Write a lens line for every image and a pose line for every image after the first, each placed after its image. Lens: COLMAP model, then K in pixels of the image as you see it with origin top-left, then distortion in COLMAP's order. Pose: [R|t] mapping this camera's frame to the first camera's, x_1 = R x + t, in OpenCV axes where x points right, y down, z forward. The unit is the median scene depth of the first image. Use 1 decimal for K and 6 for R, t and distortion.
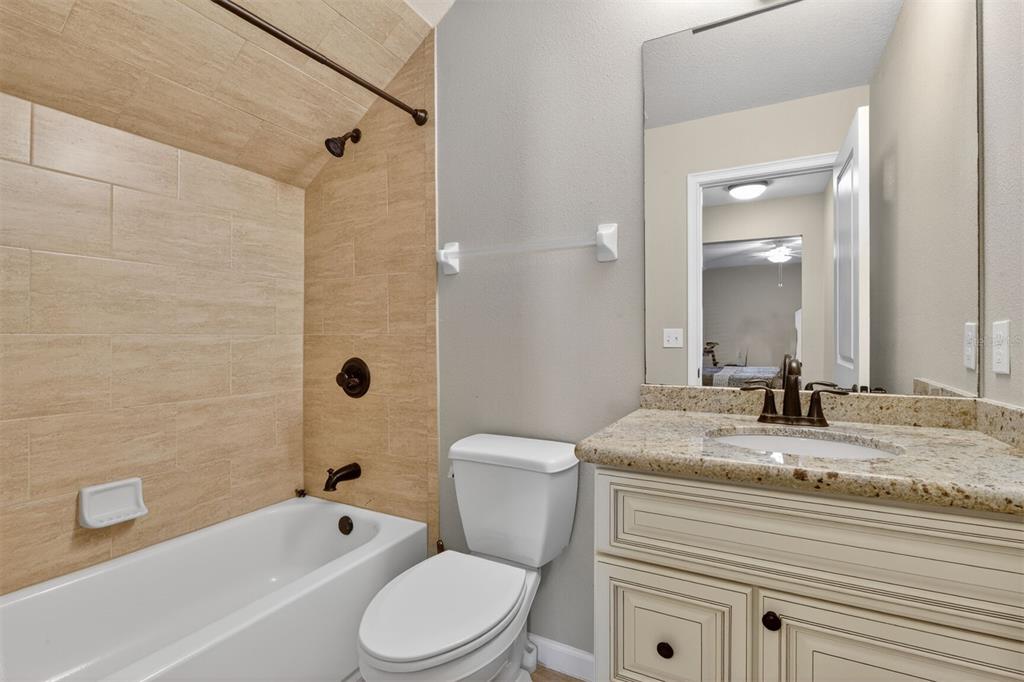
lens RADIAL K [[454.6, 0, 515.2], [0, 454.6, 344.4], [0, 0, 1]] dist [0.002022, -0.001741]
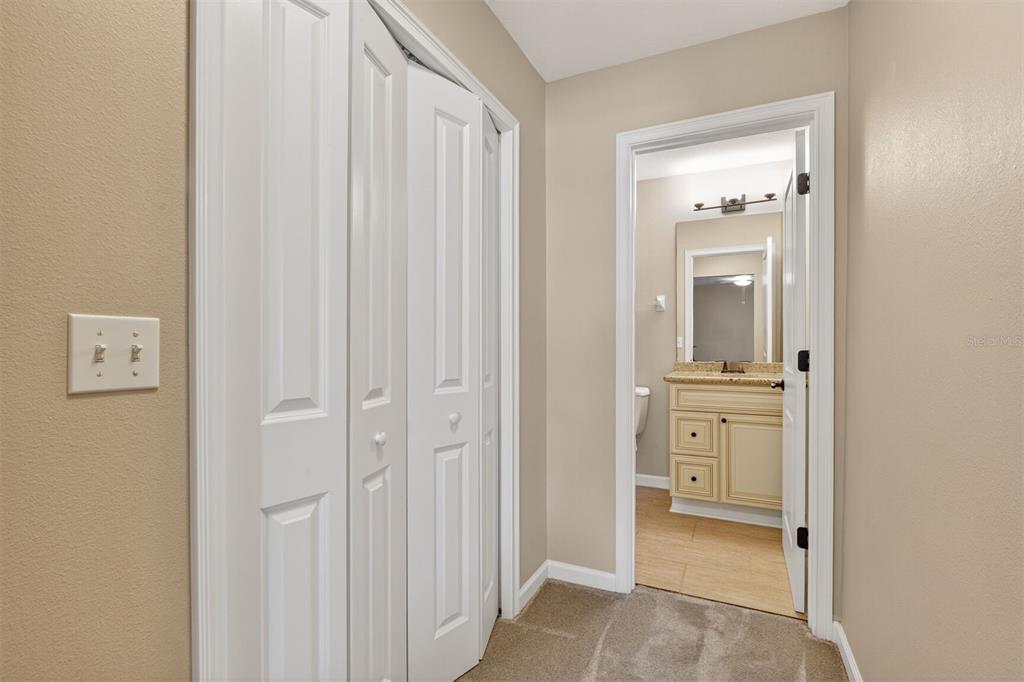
lens RADIAL K [[454.6, 0, 510.0], [0, 454.6, 346.1], [0, 0, 1]] dist [0.002022, -0.001741]
pose [[0.999261, -0.000202, 0.038443, -1.076216], [0.000378, 0.999989, -0.004569, 0.022448], [-0.038441, 0.004580, 0.999250, -2.155055]]
